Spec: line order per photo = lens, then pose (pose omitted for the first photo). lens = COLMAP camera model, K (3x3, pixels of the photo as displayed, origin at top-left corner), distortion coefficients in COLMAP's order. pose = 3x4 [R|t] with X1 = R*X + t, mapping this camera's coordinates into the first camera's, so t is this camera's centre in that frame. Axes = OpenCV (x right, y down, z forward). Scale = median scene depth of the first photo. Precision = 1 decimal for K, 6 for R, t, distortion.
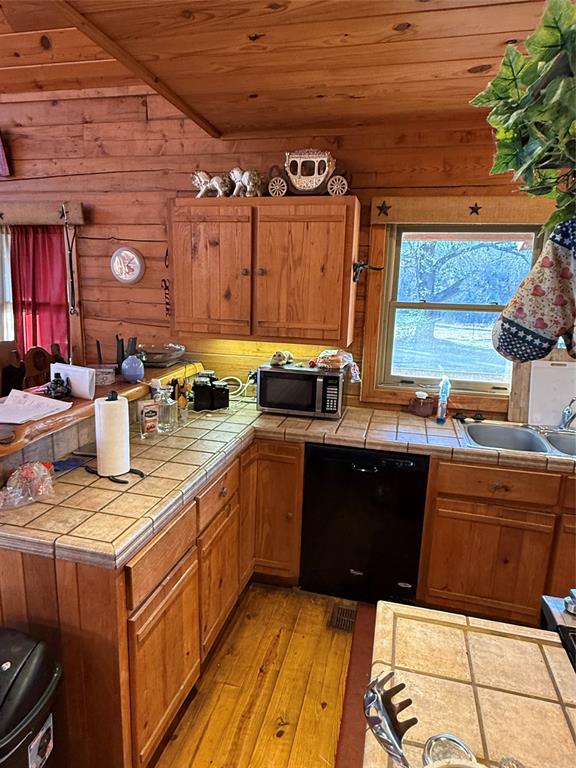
lens RADIAL K [[467.3, 0, 288.9], [0, 467.3, 382.5], [0, 0, 1]] dist [0.004741, -0.001641]
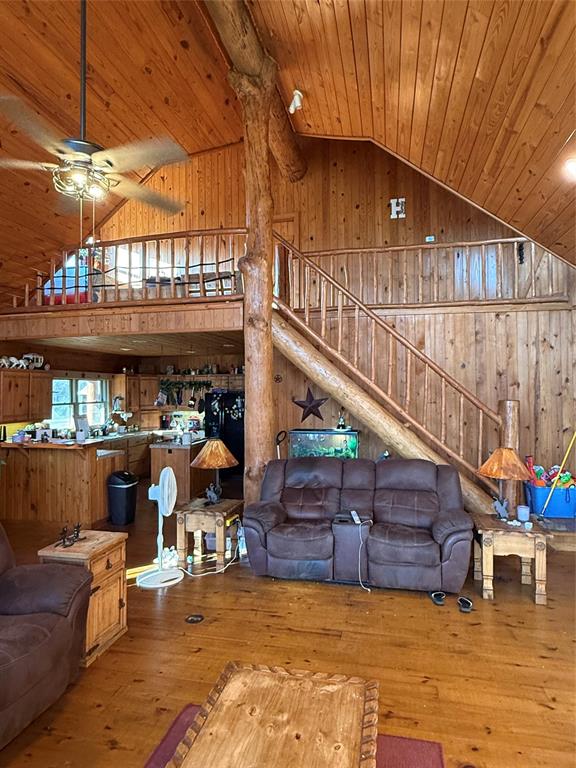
lens RADIAL K [[467.3, 0, 285.8], [0, 467.3, 384.6], [0, 0, 1]] dist [0.004741, -0.001641]
pose [[-0.015692, -0.019577, 0.999685, -2.880124], [0.211075, 0.977212, 0.022450, -0.050549], [-0.977344, 0.211361, -0.011202, -0.440369]]
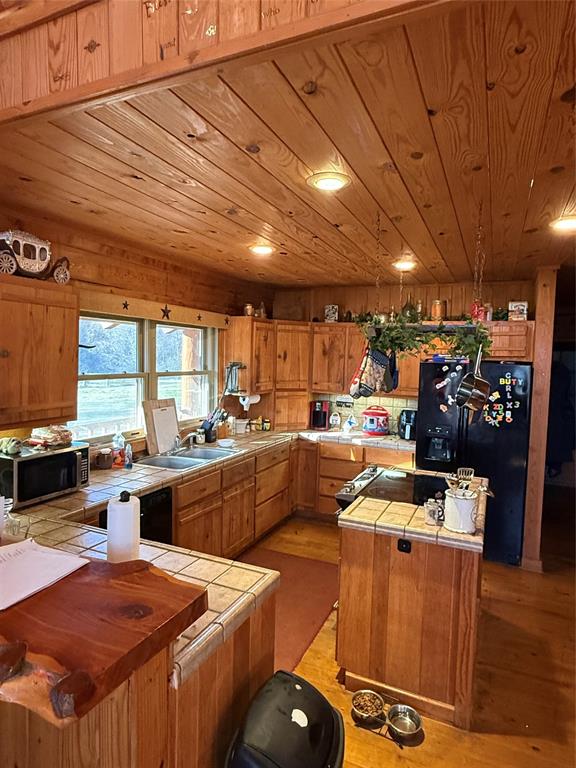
lens RADIAL K [[467.3, 0, 288.8], [0, 467.3, 387.6], [0, 0, 1]] dist [0.004741, -0.001641]
pose [[0.185137, -0.092278, 0.978371, -0.858935], [0.181060, 0.981740, 0.058334, -0.128890], [-0.965889, 0.166344, 0.198465, 0.311987]]
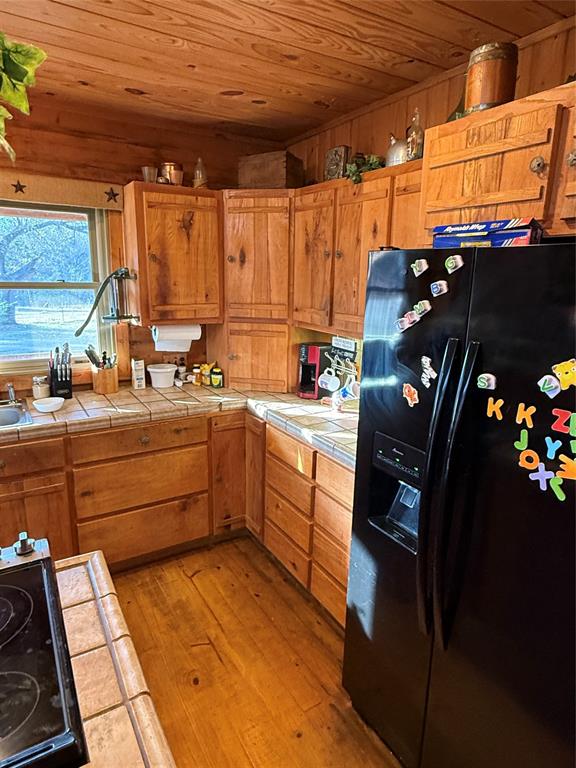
lens RADIAL K [[467.3, 0, 287.6], [0, 467.3, 380.2], [0, 0, 1]] dist [0.004741, -0.001641]
pose [[0.704236, -0.169409, 0.689458, 0.404025], [0.145573, 0.984937, 0.093318, 0.053530], [-0.694881, 0.034648, 0.718290, -0.165514]]
